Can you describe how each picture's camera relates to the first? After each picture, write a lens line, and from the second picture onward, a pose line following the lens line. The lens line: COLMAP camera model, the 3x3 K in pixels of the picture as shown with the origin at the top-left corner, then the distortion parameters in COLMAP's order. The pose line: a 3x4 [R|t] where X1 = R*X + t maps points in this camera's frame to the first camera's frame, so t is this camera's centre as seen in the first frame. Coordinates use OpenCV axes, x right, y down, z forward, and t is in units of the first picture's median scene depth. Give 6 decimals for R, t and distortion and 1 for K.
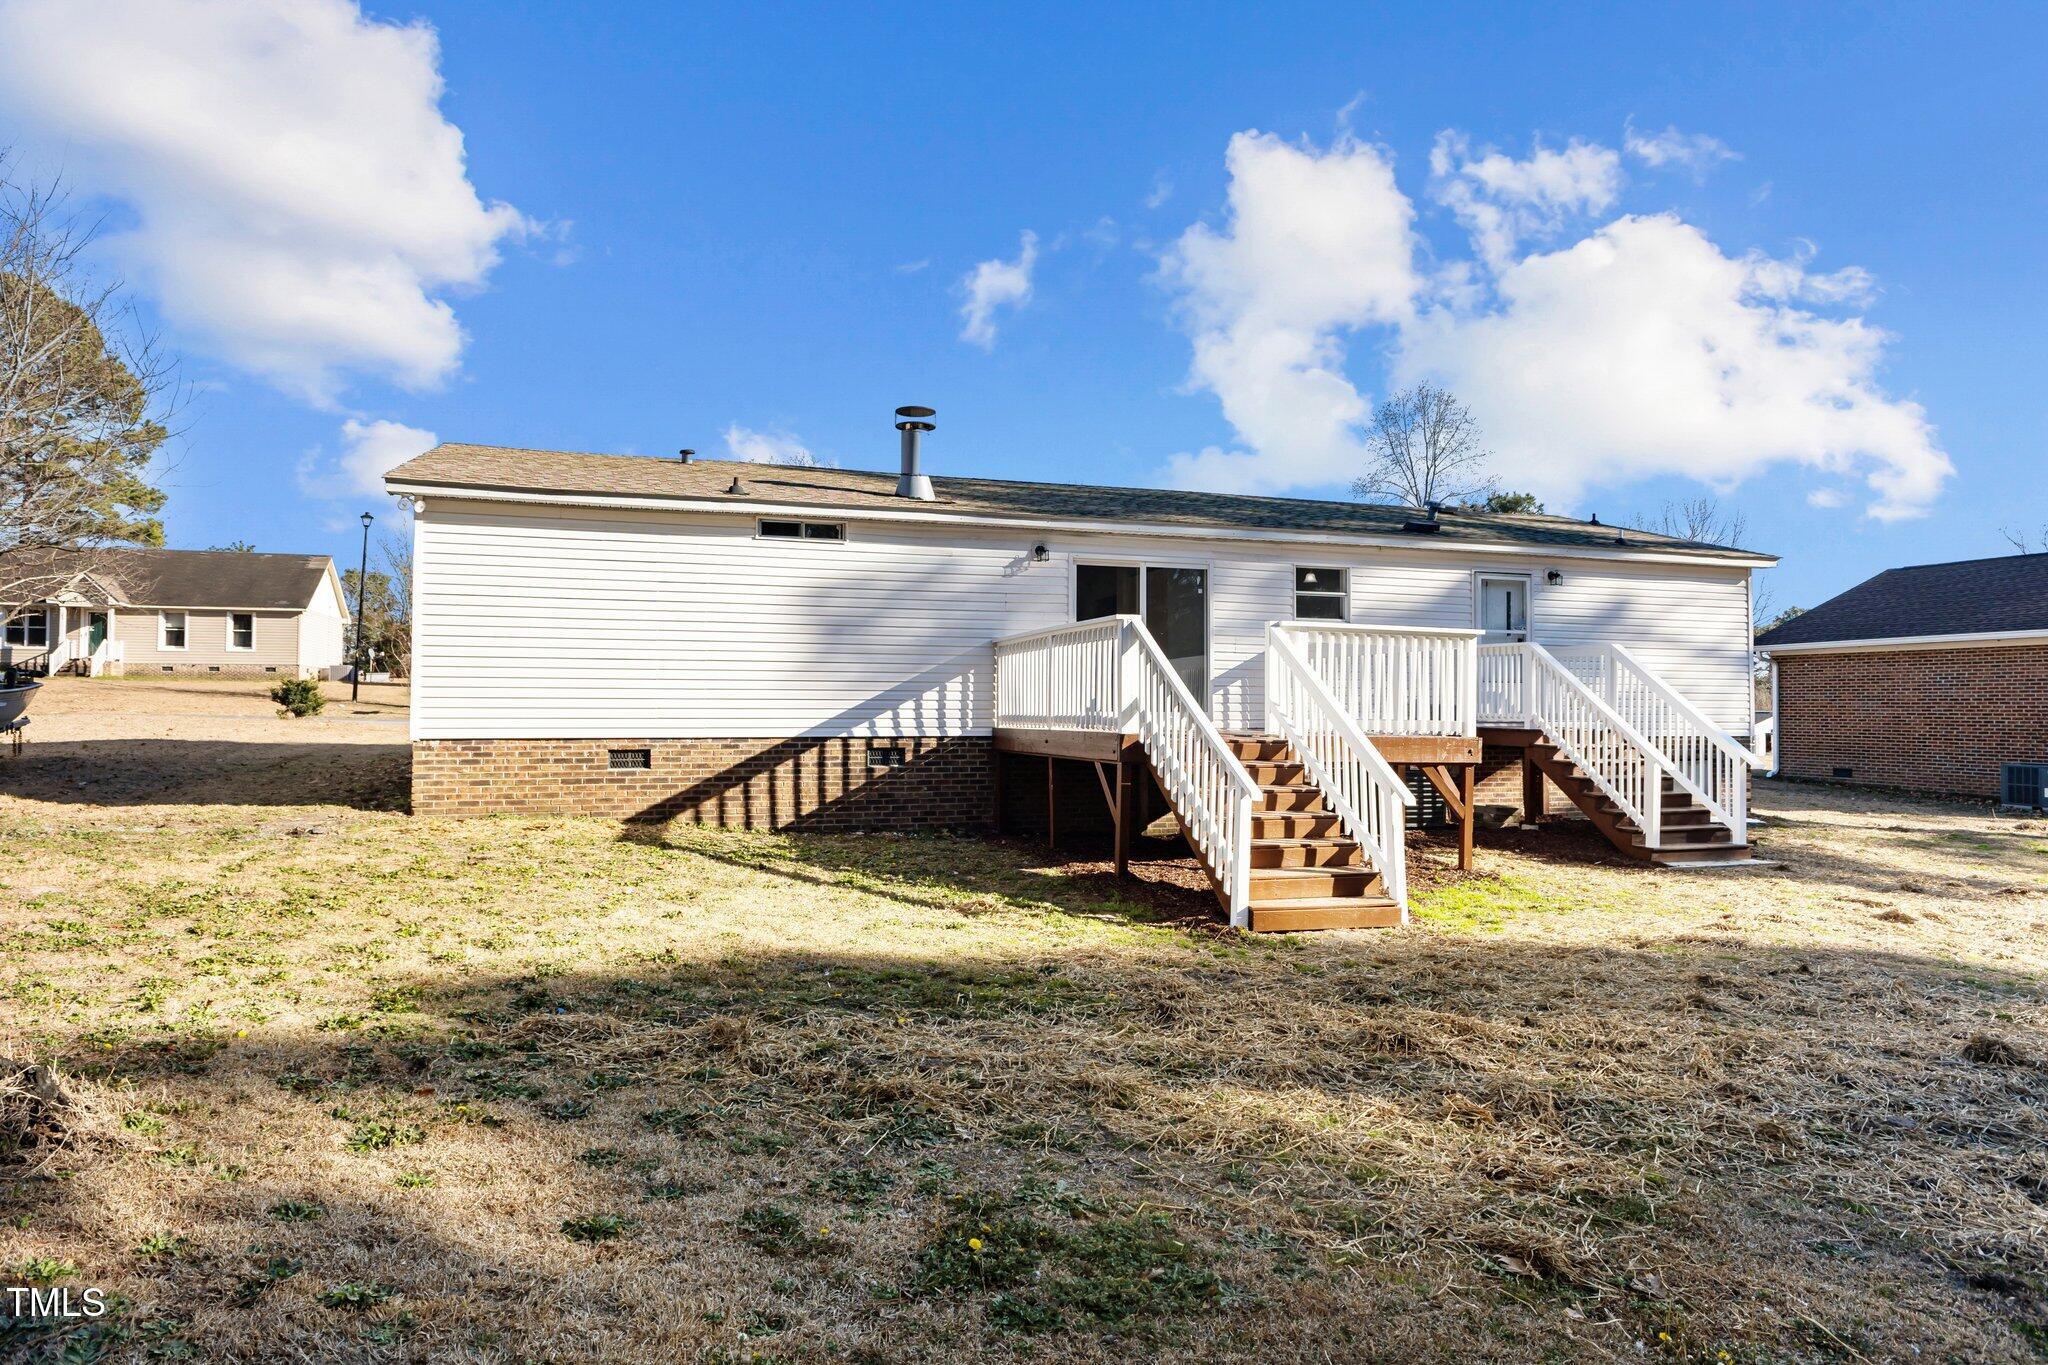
lens RADIAL K [[1230.5, 0, 1024.0], [0, 1230.5, 682.5], [0, 0, 1]] dist [0.005045, 0.000423]
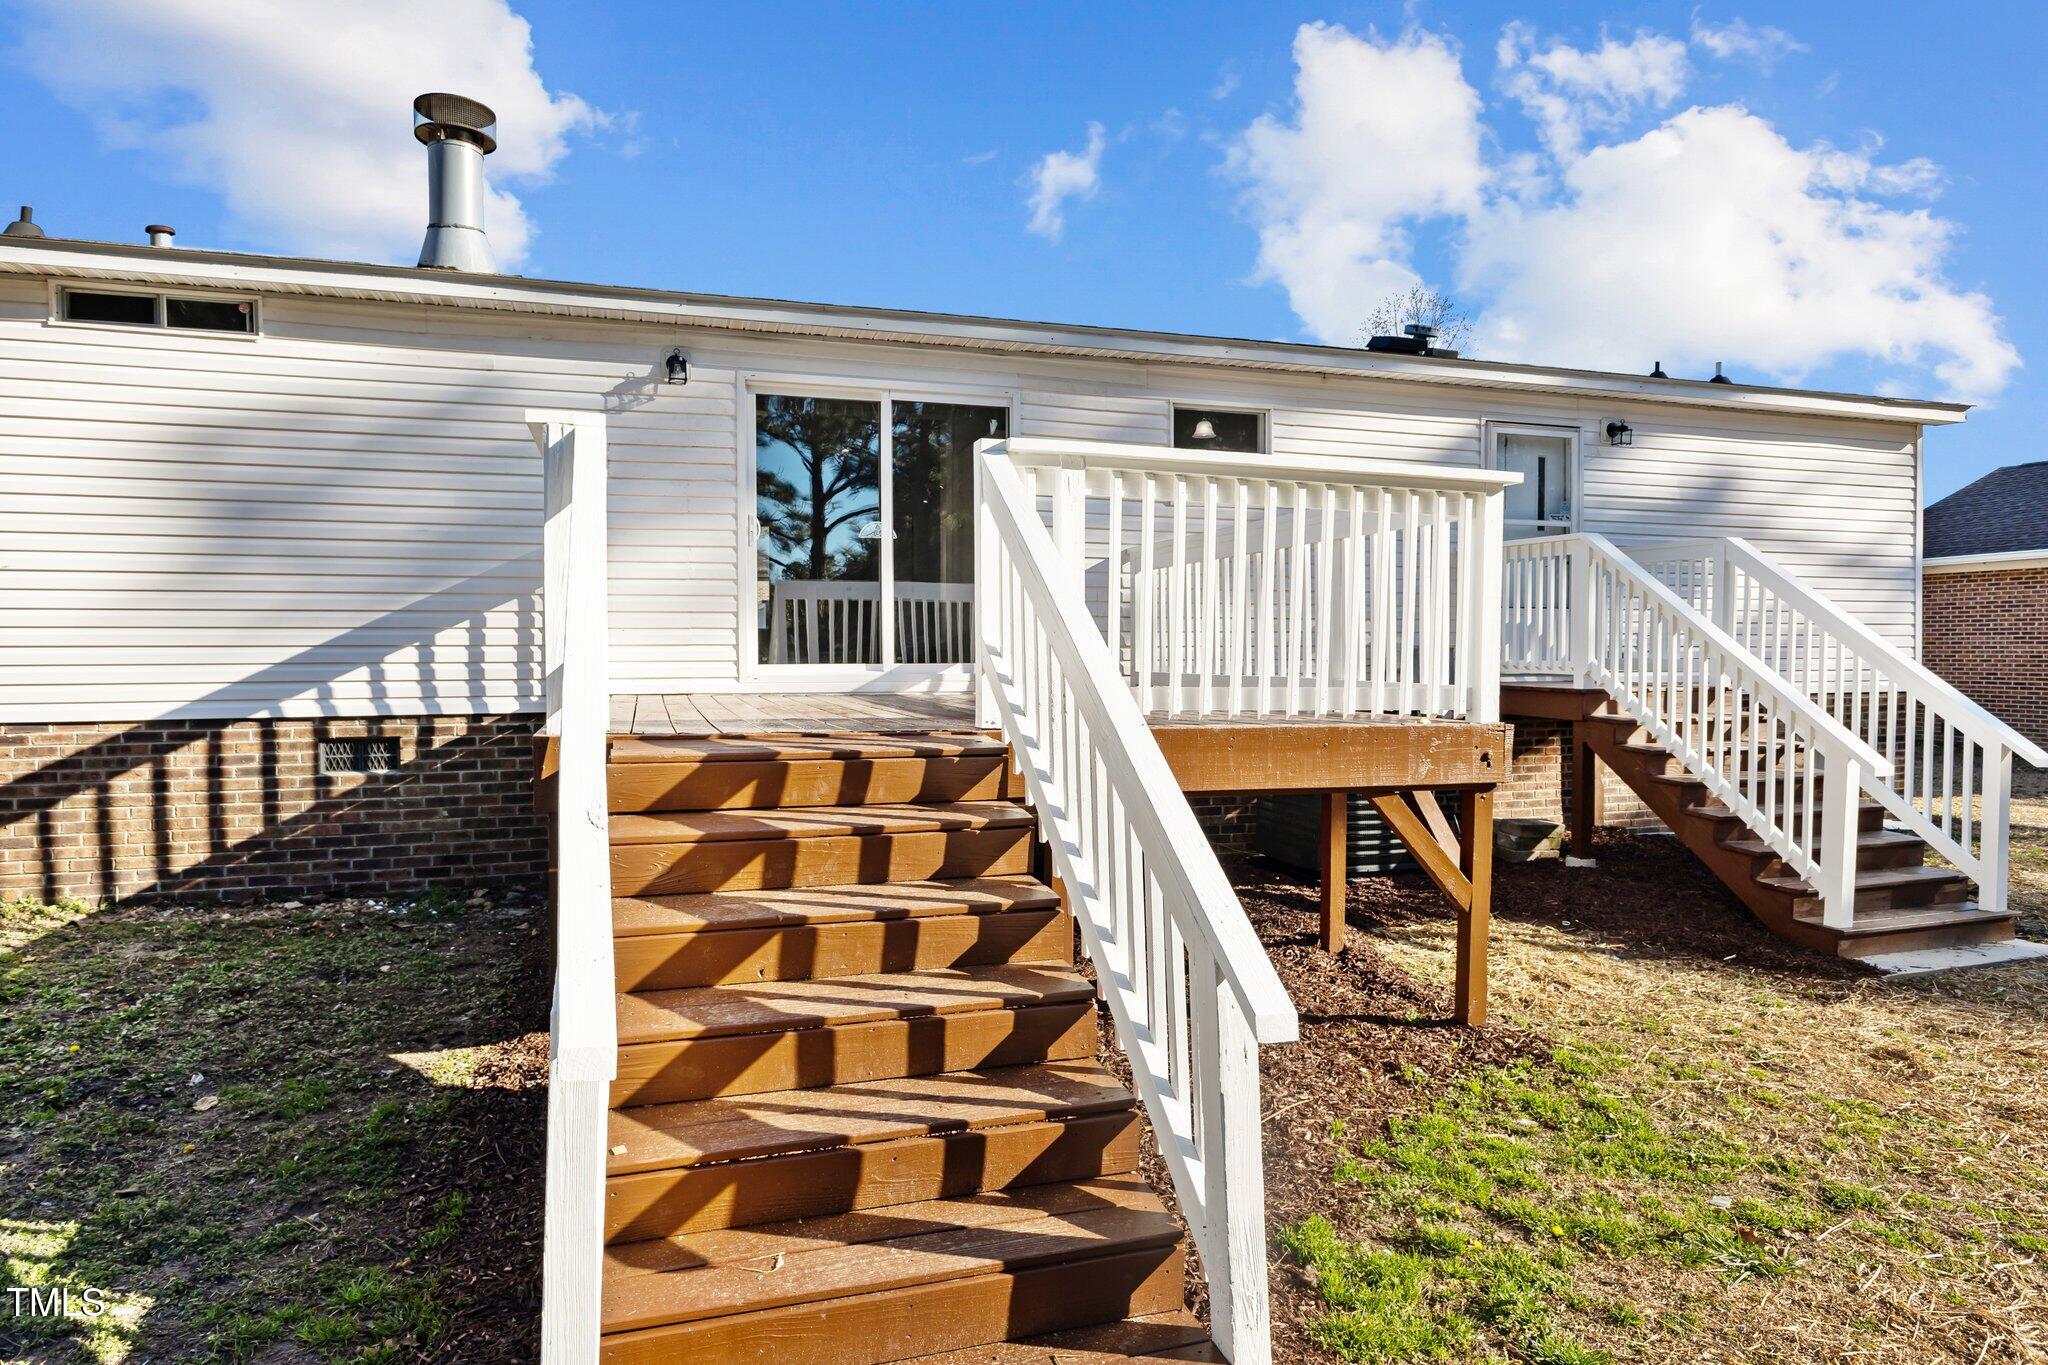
lens RADIAL K [[1177.9, 0, 1027.7], [0, 1177.9, 687.4], [0, 0, 1]] dist [-0.001305, -0.002243]
pose [[0.999946, -0.007299, -0.007397, 0.175490], [0.007683, 0.998548, 0.053312, 0.007310], [0.006997, -0.053366, 0.998550, 0.502919]]
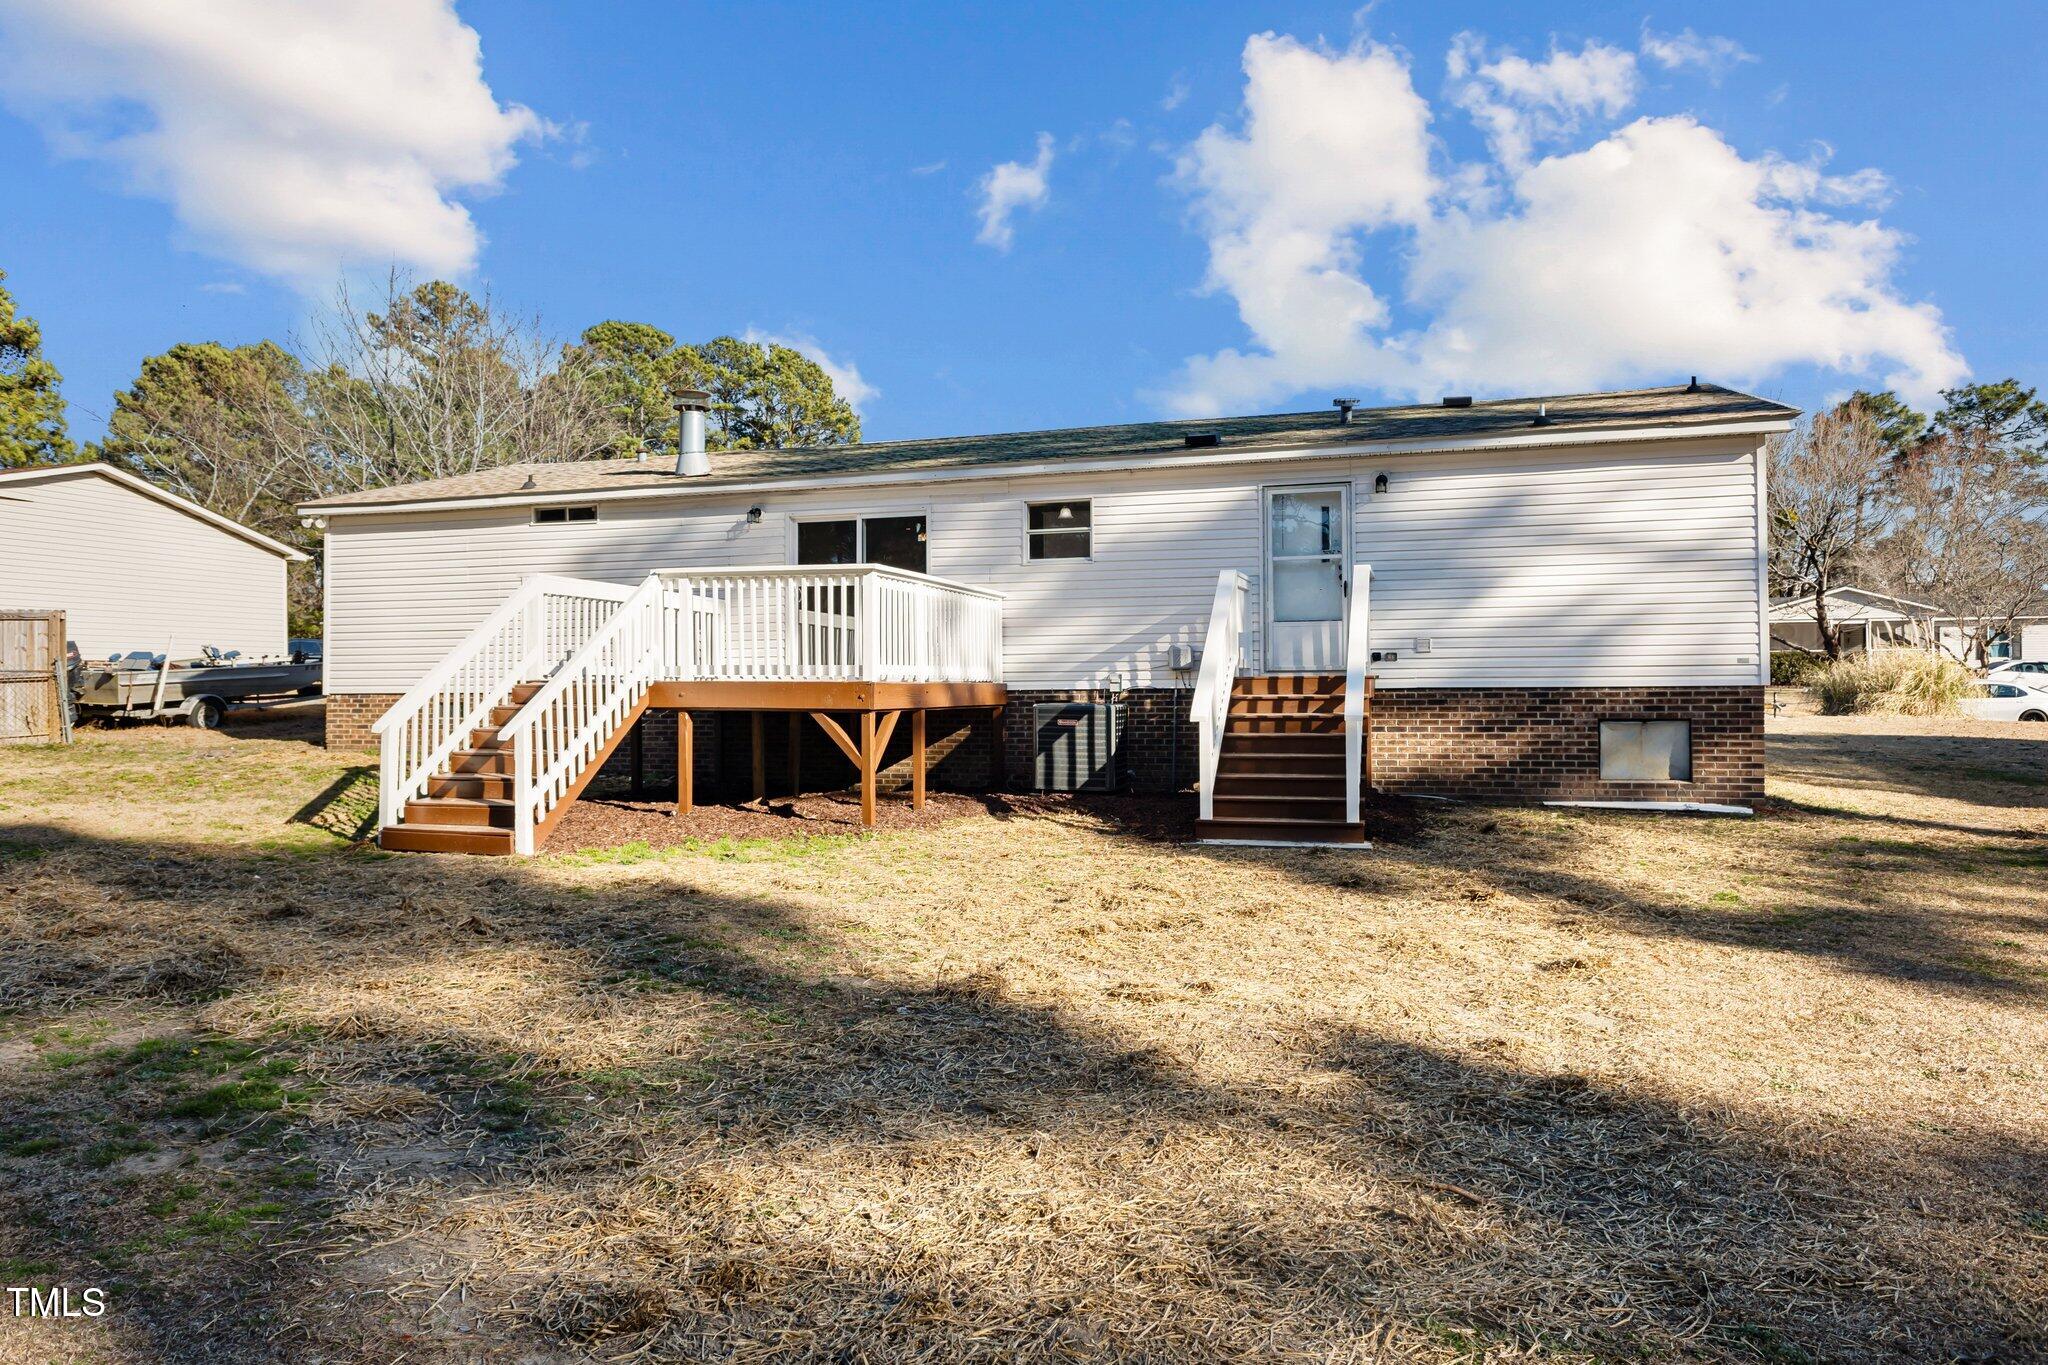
lens RADIAL K [[1325.1, 0, 1047.4], [0, 1325.1, 708.4], [0, 0, 1]] dist [0.026483, -0.000671]
pose [[0.818498, -0.005286, -0.574485, 0.889530], [0.024565, 0.999365, 0.025804, 0.036128], [0.573984, -0.035233, 0.818108, 0.229478]]
